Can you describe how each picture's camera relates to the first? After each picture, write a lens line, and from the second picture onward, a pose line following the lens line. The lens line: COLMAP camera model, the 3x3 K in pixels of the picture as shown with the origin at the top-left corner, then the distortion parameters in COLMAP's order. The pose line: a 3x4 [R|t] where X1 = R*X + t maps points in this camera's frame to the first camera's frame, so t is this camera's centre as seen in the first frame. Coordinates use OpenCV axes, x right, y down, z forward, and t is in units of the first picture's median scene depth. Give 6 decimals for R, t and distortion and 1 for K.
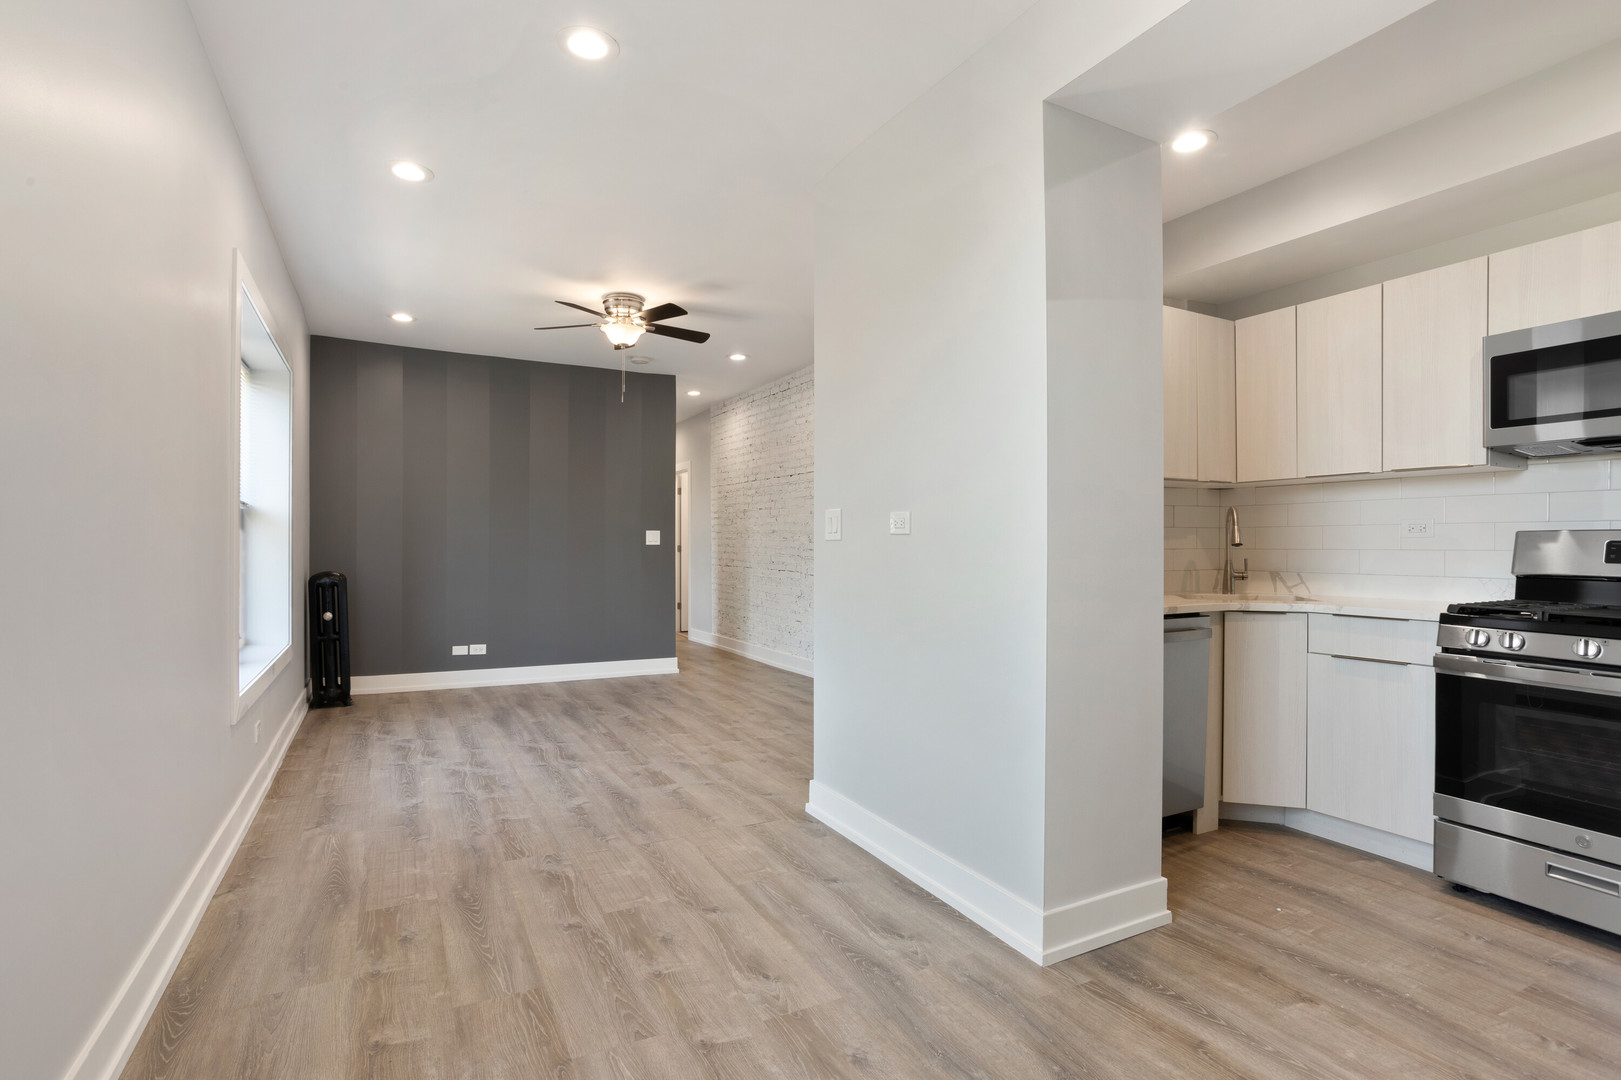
lens RADIAL K [[811.3, 0, 812.8], [0, 811.3, 529.9], [0, 0, 1]] dist [-0.028627, 0.000159]
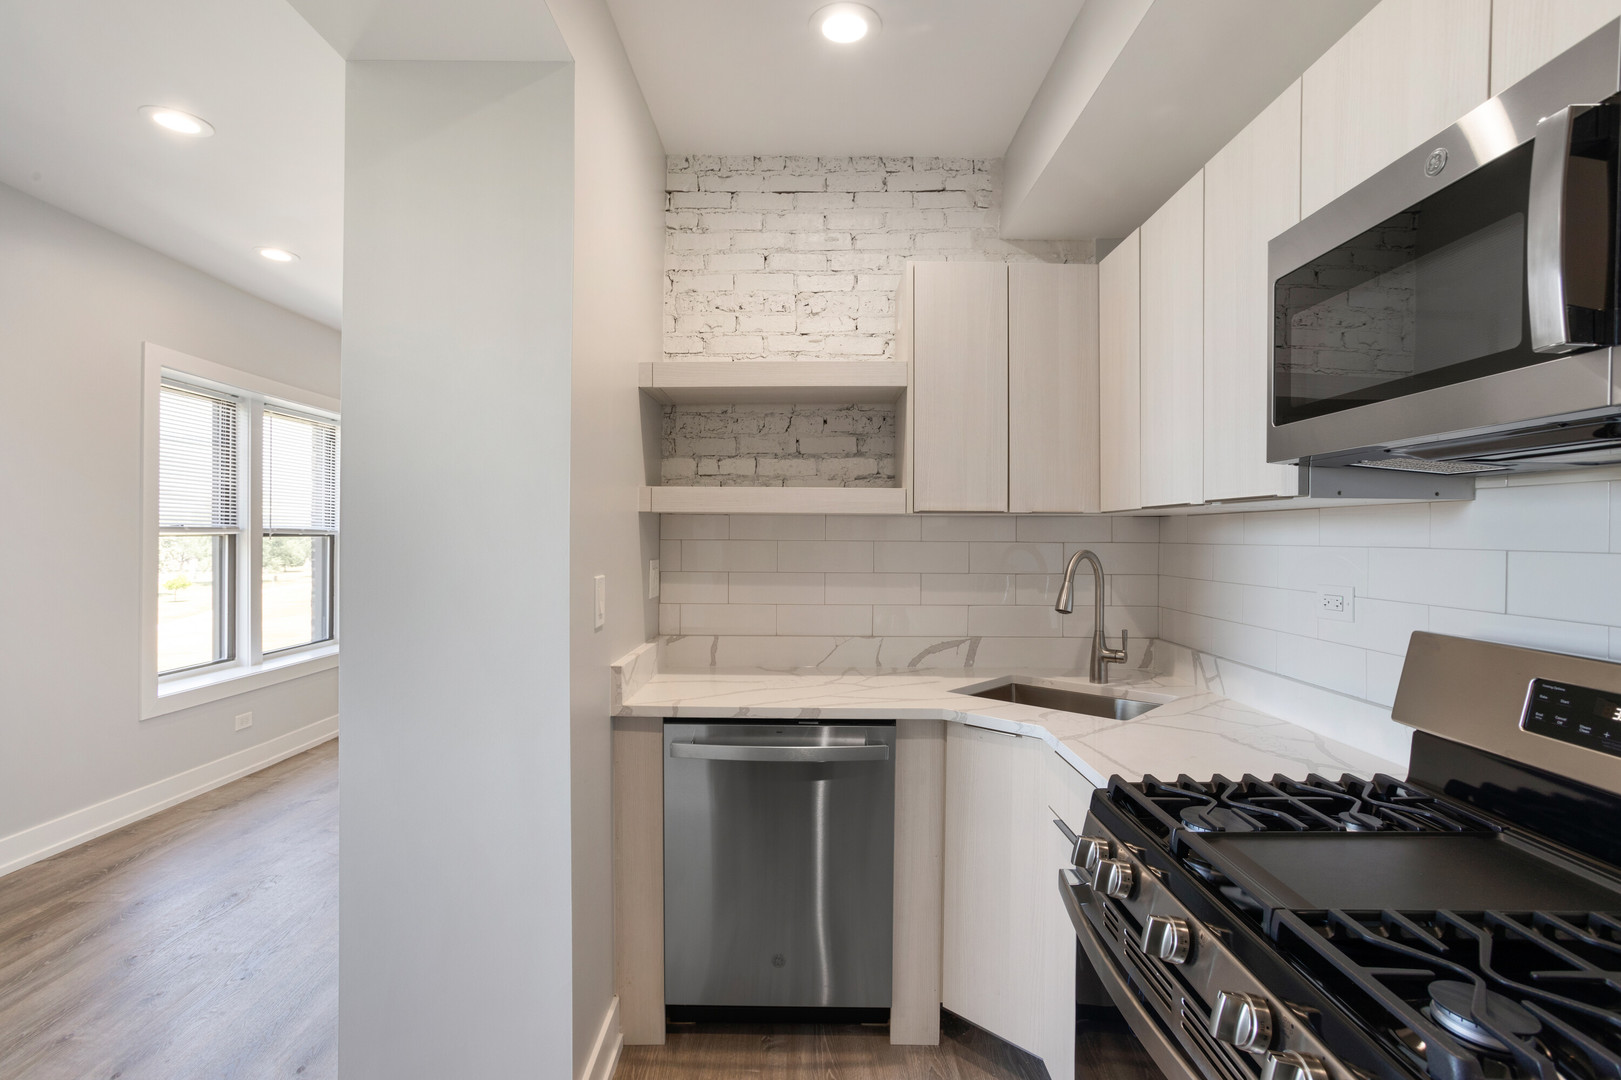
lens RADIAL K [[793.9, 0, 801.9], [0, 793.9, 519.8], [0, 0, 1]] dist [-0.045691, 0.027303]
pose [[0.877763, -0.005355, -0.479065, 0.708677], [0.004488, 0.999986, -0.002956, -0.059755], [0.479074, 0.000445, 0.877774, 0.374900]]
